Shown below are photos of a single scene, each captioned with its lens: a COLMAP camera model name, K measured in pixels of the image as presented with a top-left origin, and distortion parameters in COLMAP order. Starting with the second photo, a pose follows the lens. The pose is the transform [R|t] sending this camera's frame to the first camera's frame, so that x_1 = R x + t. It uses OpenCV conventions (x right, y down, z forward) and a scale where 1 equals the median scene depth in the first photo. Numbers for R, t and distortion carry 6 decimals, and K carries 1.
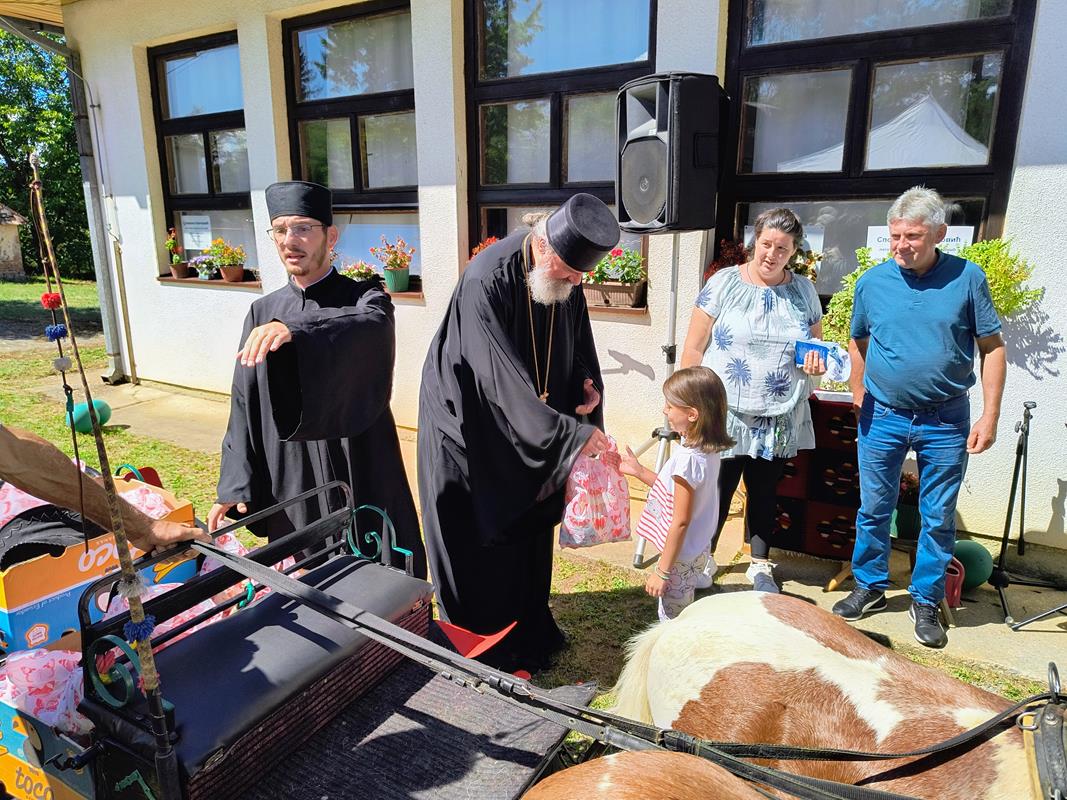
lens RADIAL K [[734.3, 0, 541.2], [0, 734.3, 398.6], [0, 0, 1]] dist [0.007449, -0.011931]
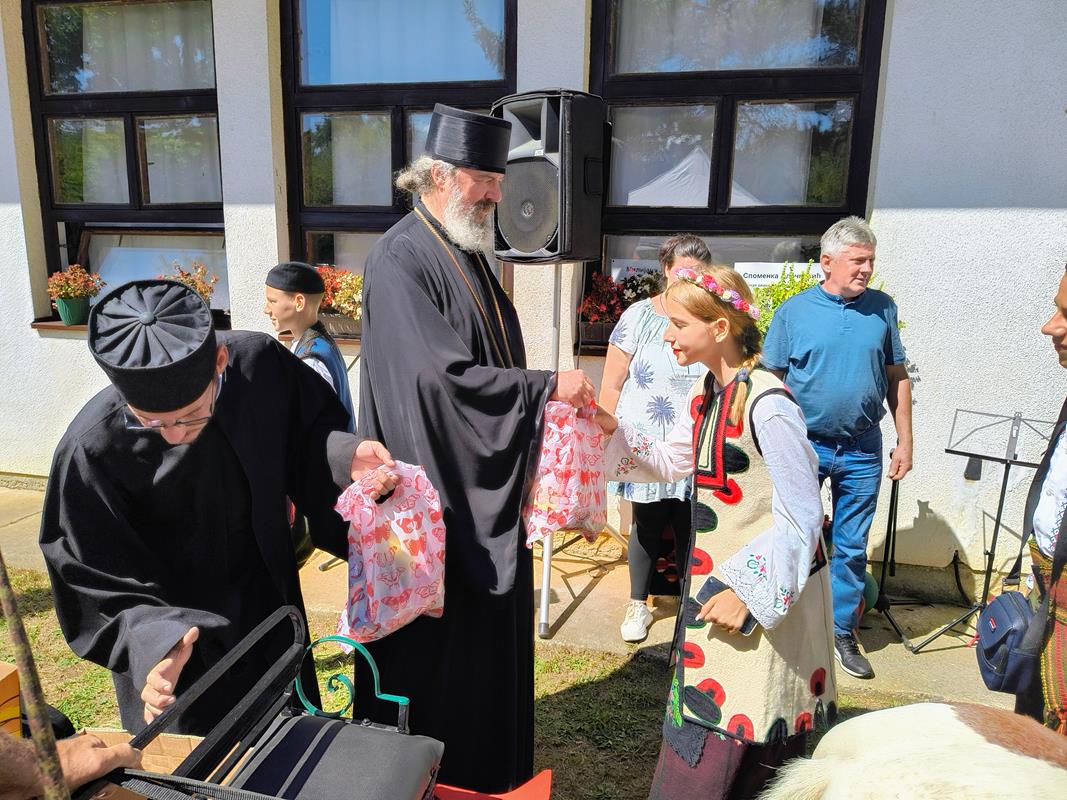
lens RADIAL K [[734.3, 0, 538.2], [0, 734.3, 401.0], [0, 0, 1]] dist [0.007449, -0.011931]
pose [[0.947846, -0.037902, 0.316466, -0.136593], [0.052304, 0.997940, -0.037137, -0.021054], [-0.314407, 0.051752, 0.947877, 0.143356]]
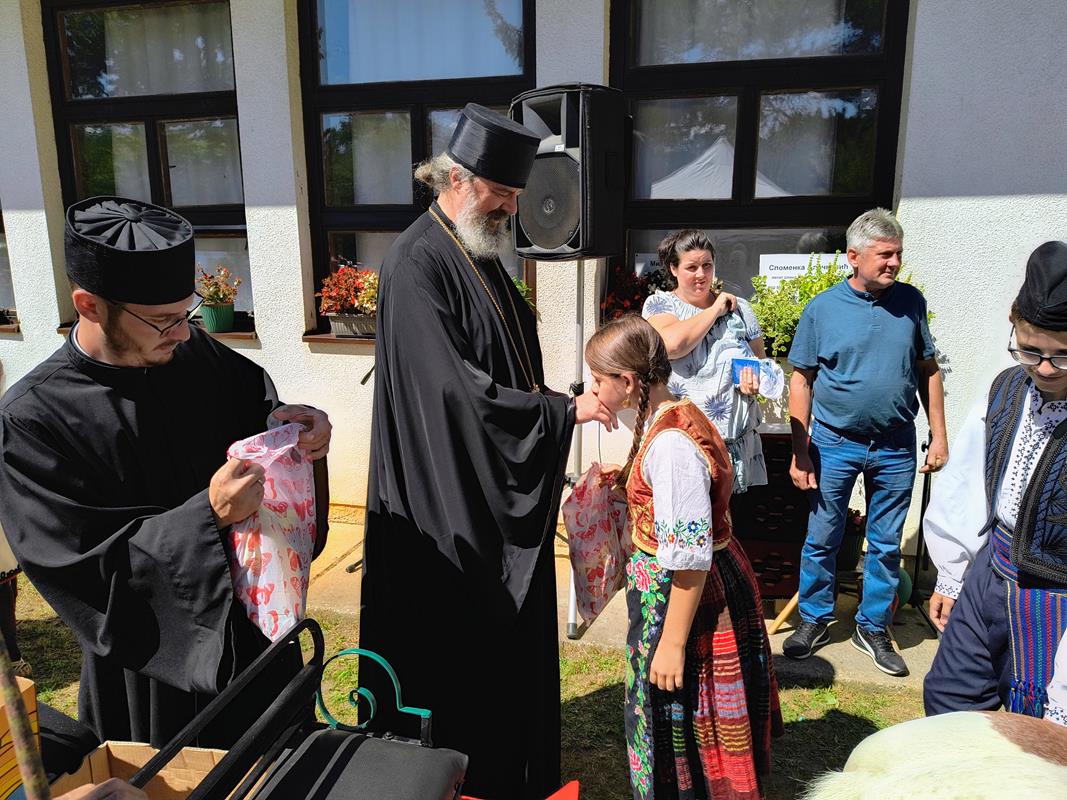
lens RADIAL K [[734.3, 0, 554.4], [0, 734.3, 396.3], [0, 0, 1]] dist [0.007449, -0.011931]
pose [[0.951926, -0.054574, 0.301427, -0.130239], [0.068333, 0.997038, -0.035285, -0.026747], [-0.298608, 0.054187, 0.952836, 0.149628]]
